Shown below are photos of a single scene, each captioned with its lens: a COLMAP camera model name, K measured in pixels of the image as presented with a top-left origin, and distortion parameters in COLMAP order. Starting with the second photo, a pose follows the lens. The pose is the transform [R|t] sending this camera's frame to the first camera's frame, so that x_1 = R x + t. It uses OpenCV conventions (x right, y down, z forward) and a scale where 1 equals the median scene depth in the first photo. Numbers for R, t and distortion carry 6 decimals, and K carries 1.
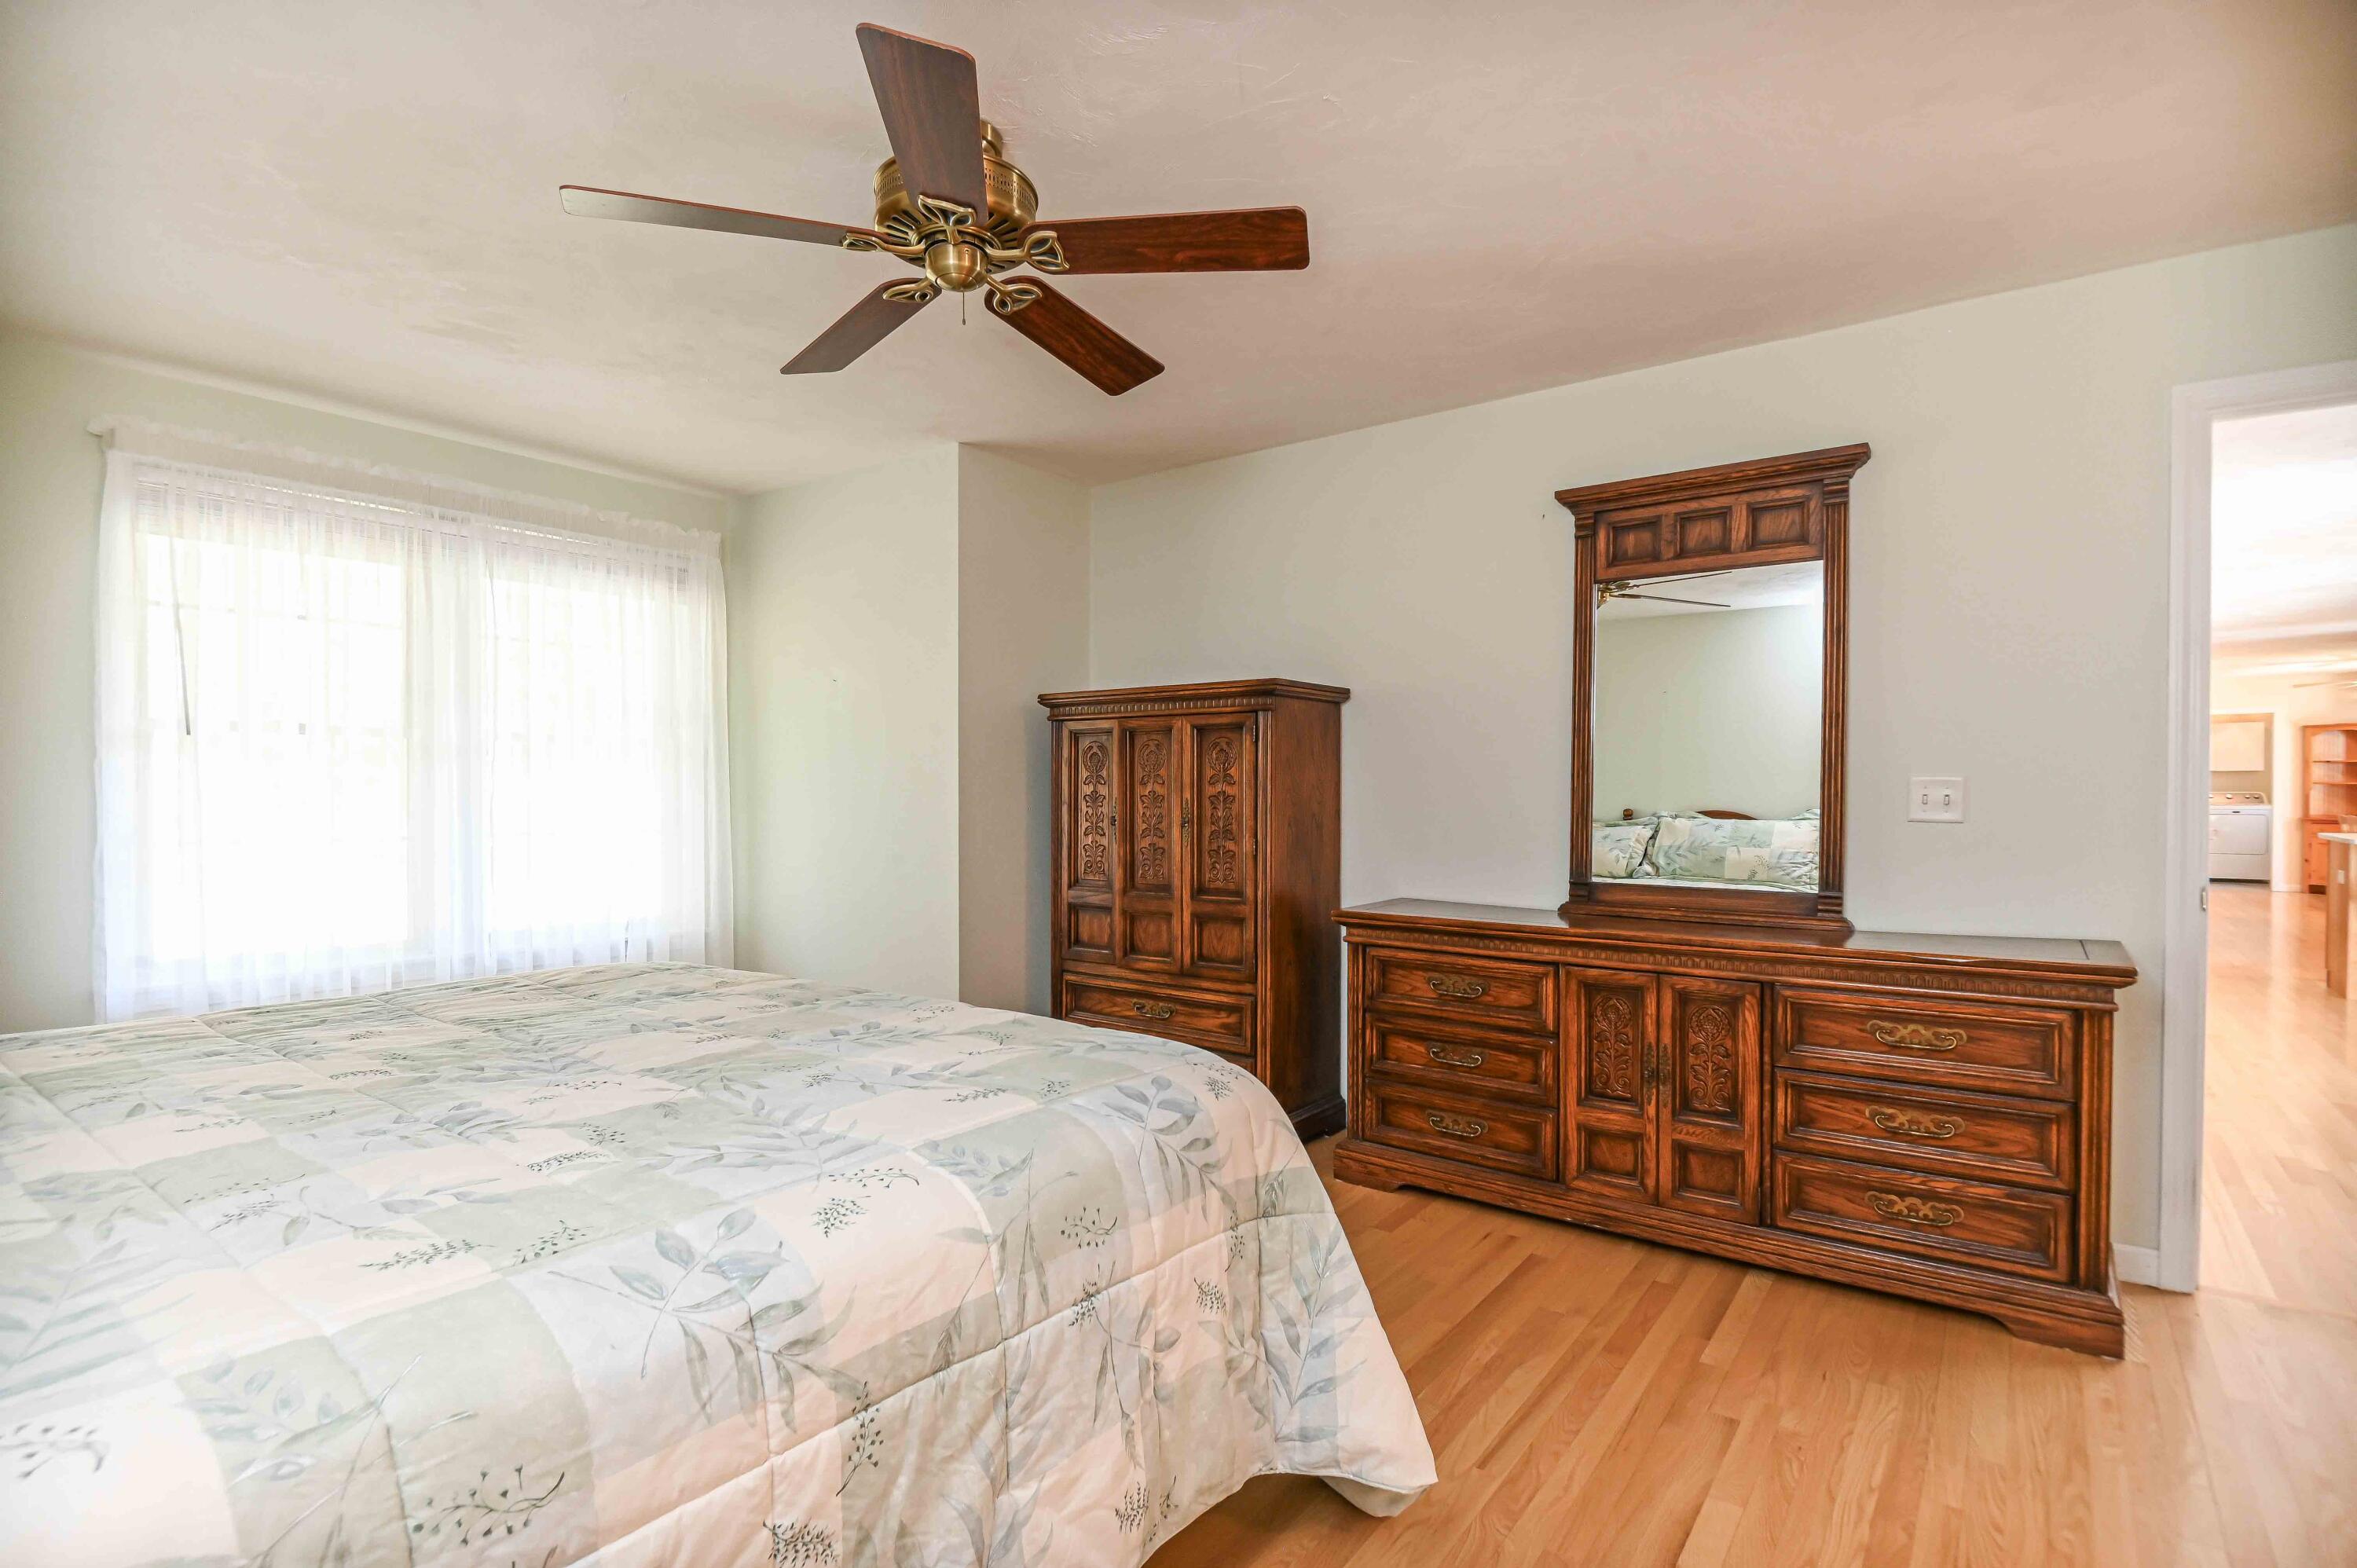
lens RADIAL K [[1128.8, 0, 1162.3], [0, 1128.8, 803.8], [0, 0, 1]] dist [0.021192, -0.023540]
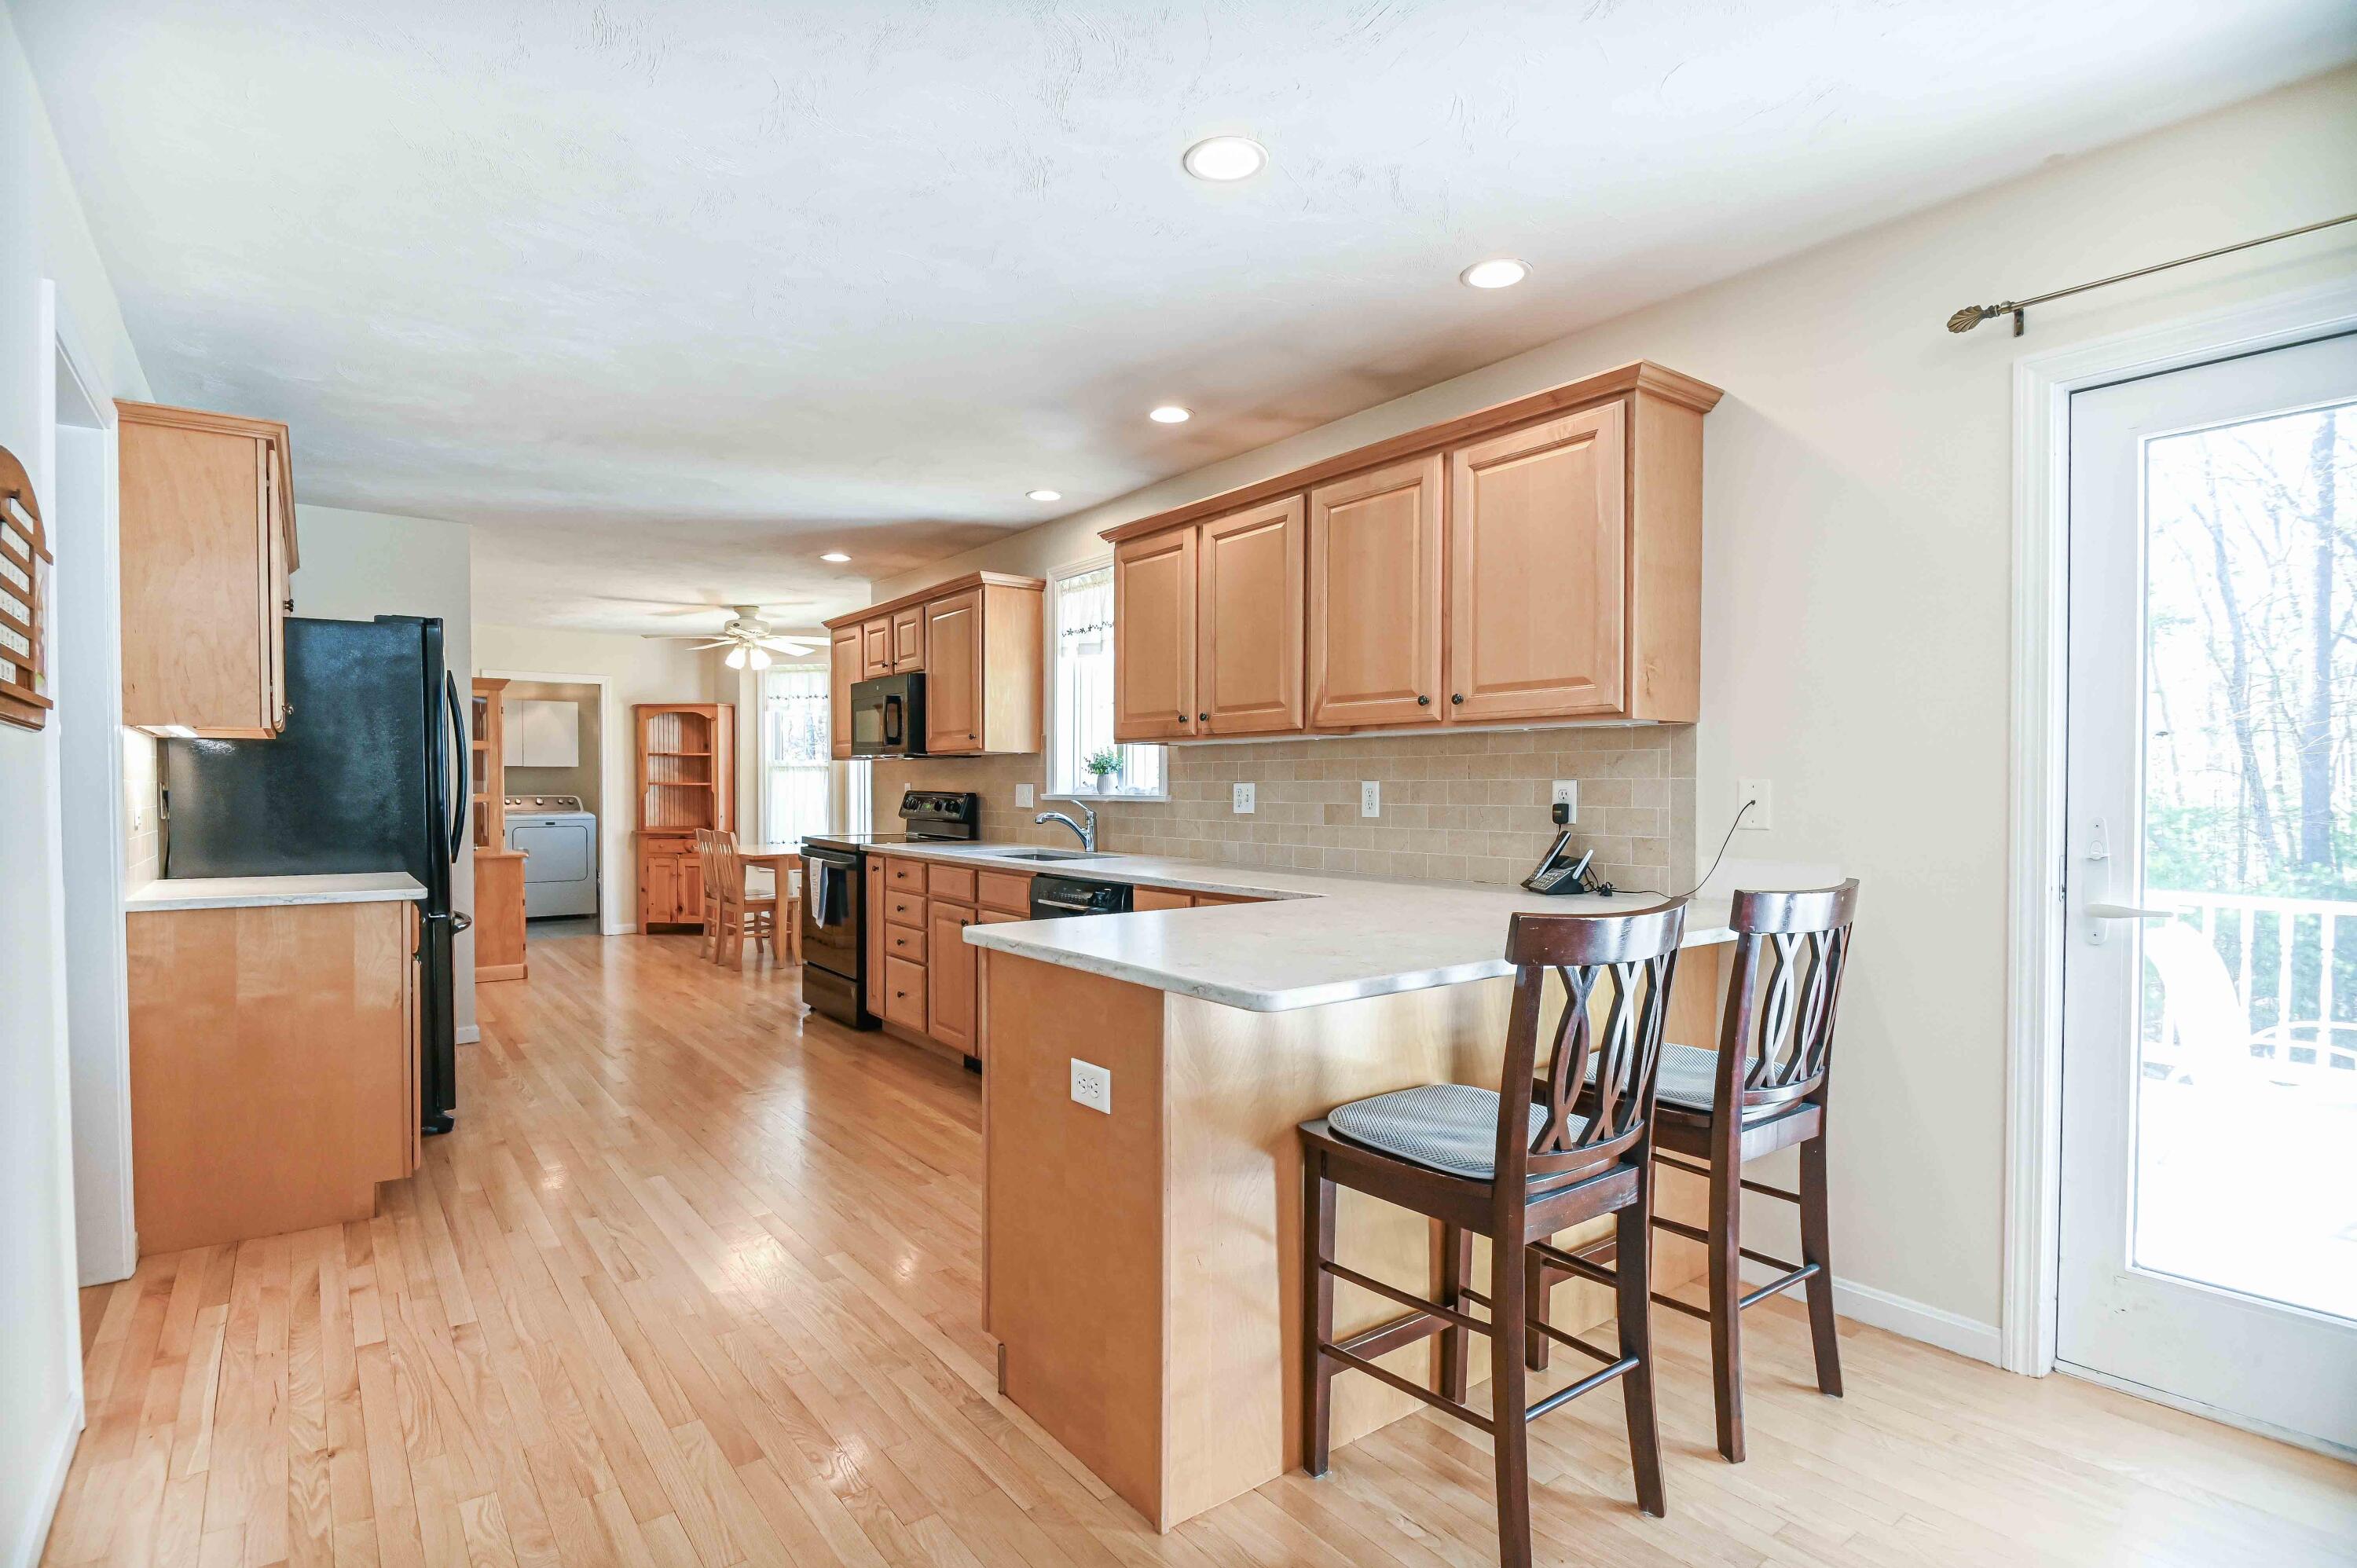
lens RADIAL K [[1149.8, 0, 1158.3], [0, 1149.8, 805.7], [0, 0, 1]] dist [0.014143, -0.021773]
pose [[0.285946, -0.016205, 0.958109, 0.401675], [0.011902, 0.999840, 0.013359, -0.010131], [-0.958172, 0.007583, 0.286093, 0.468262]]
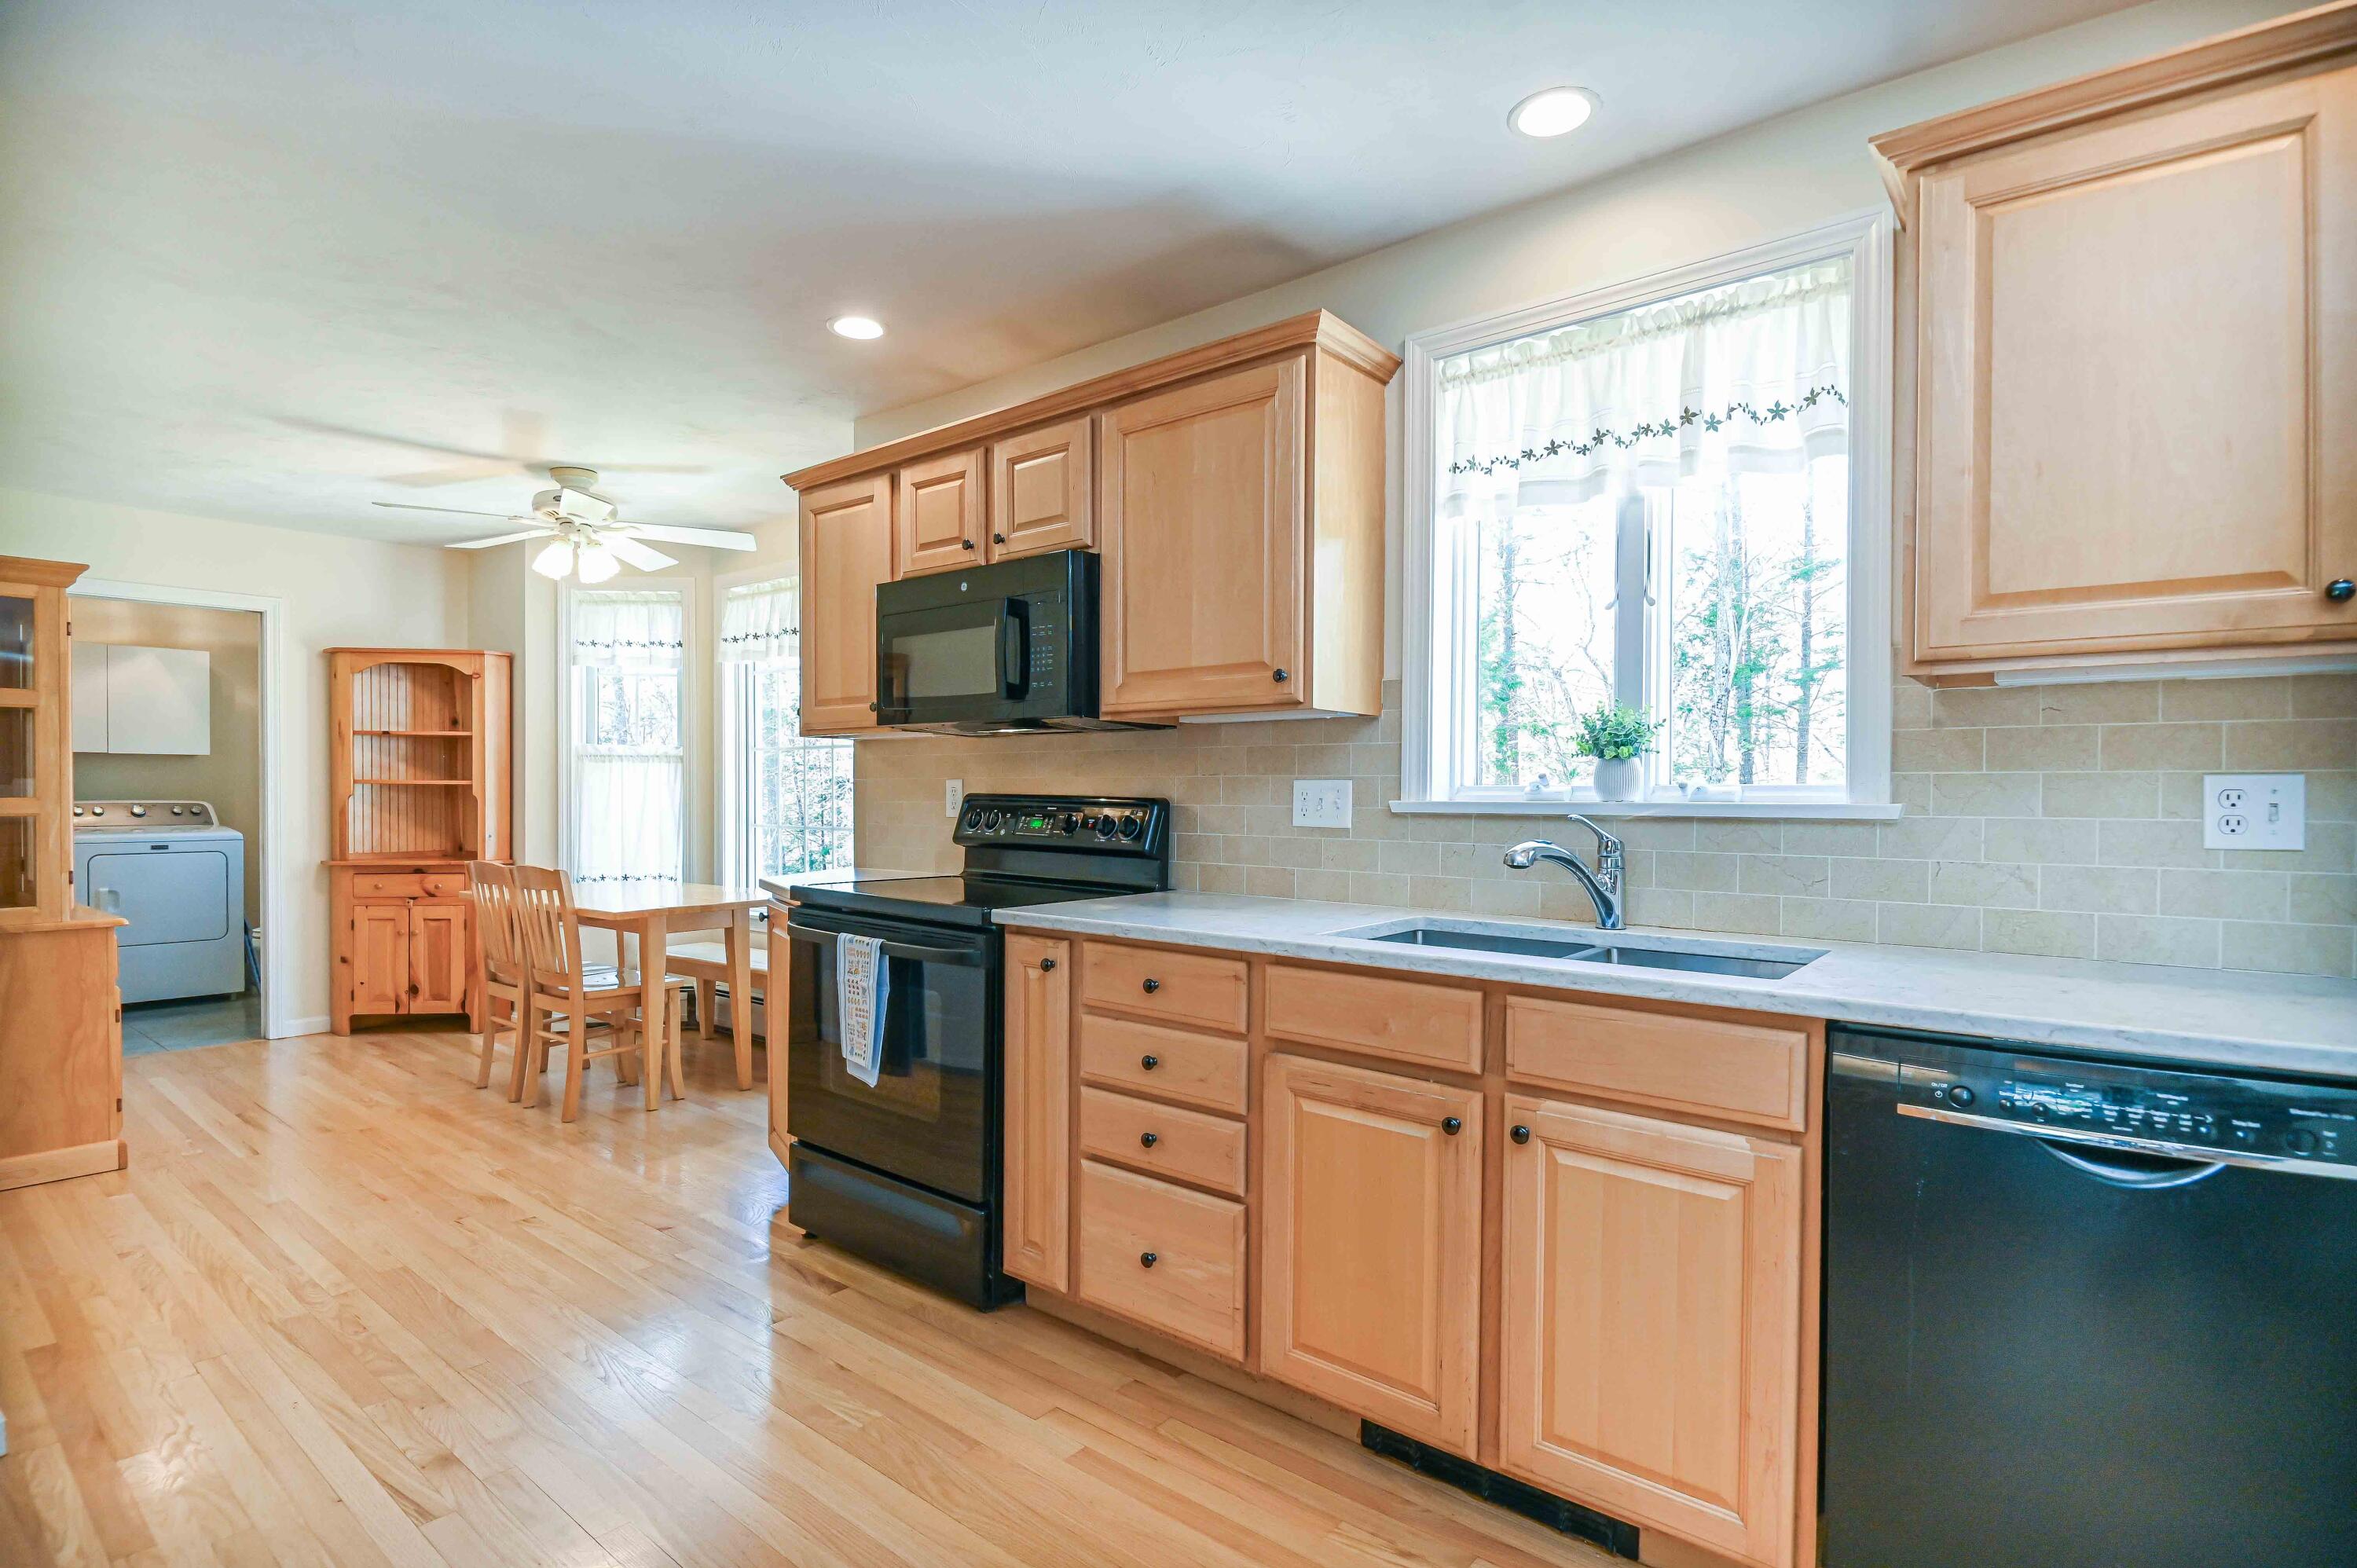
lens RADIAL K [[1149.8, 0, 1158.3], [0, 1149.8, 805.7], [0, 0, 1]] dist [0.014143, -0.021773]
pose [[0.046678, -0.013716, 0.998816, 0.588686], [0.010825, 0.999854, 0.013225, -0.011595], [-0.998851, 0.010195, 0.046819, 0.663213]]
